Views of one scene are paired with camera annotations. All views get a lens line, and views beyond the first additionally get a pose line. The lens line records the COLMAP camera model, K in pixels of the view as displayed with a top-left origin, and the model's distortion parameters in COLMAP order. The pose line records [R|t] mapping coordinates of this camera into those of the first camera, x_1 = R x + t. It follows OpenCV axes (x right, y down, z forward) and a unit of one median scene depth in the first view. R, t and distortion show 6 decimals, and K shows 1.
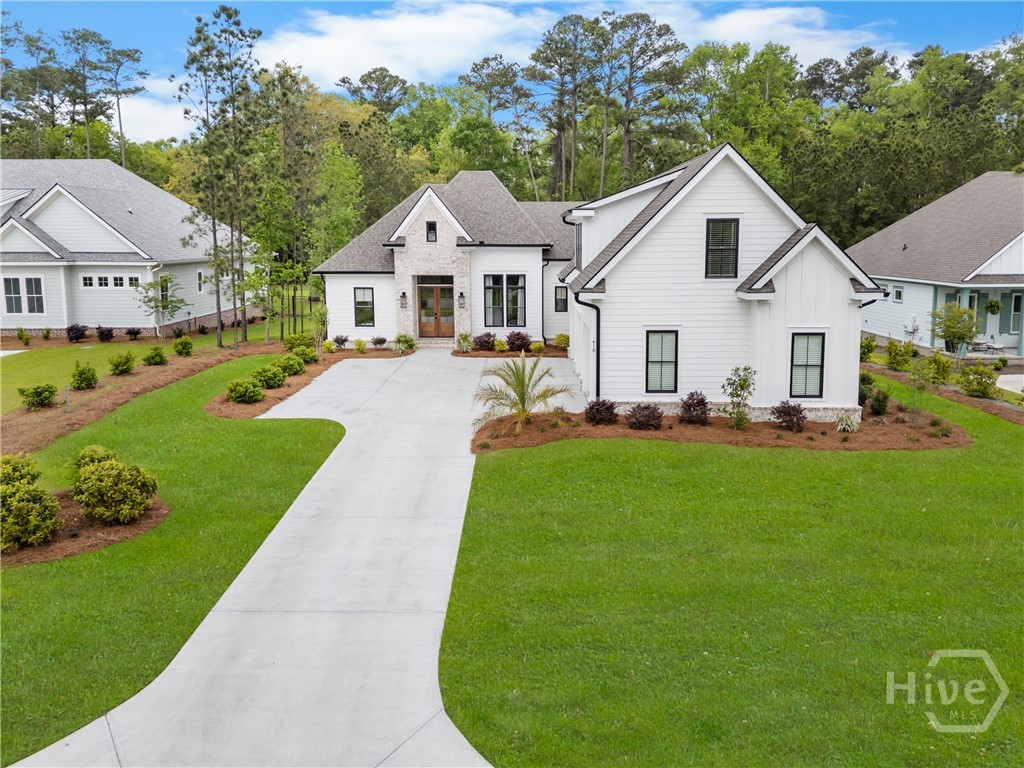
lens RADIAL K [[718.3, 0, 512.0], [0, 718.3, 384.0], [0, 0, 1]] dist [0.001823, -0.000888]
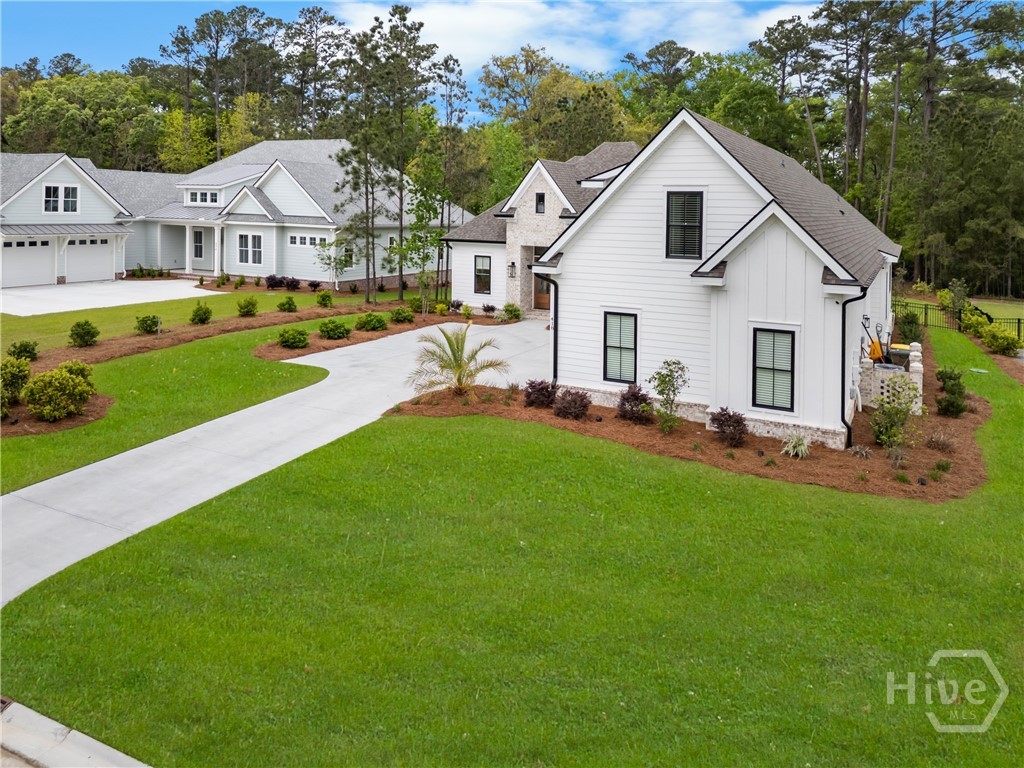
lens RADIAL K [[753.4, 0, 513.5], [0, 753.4, 318.5], [0, 0, 1]] dist [-0.044544, -0.000641]
pose [[0.892126, 0.087267, -0.443278, 0.334157], [-0.115047, 0.992704, -0.036109, -0.011760], [0.436893, 0.083212, 0.895656, 0.062663]]
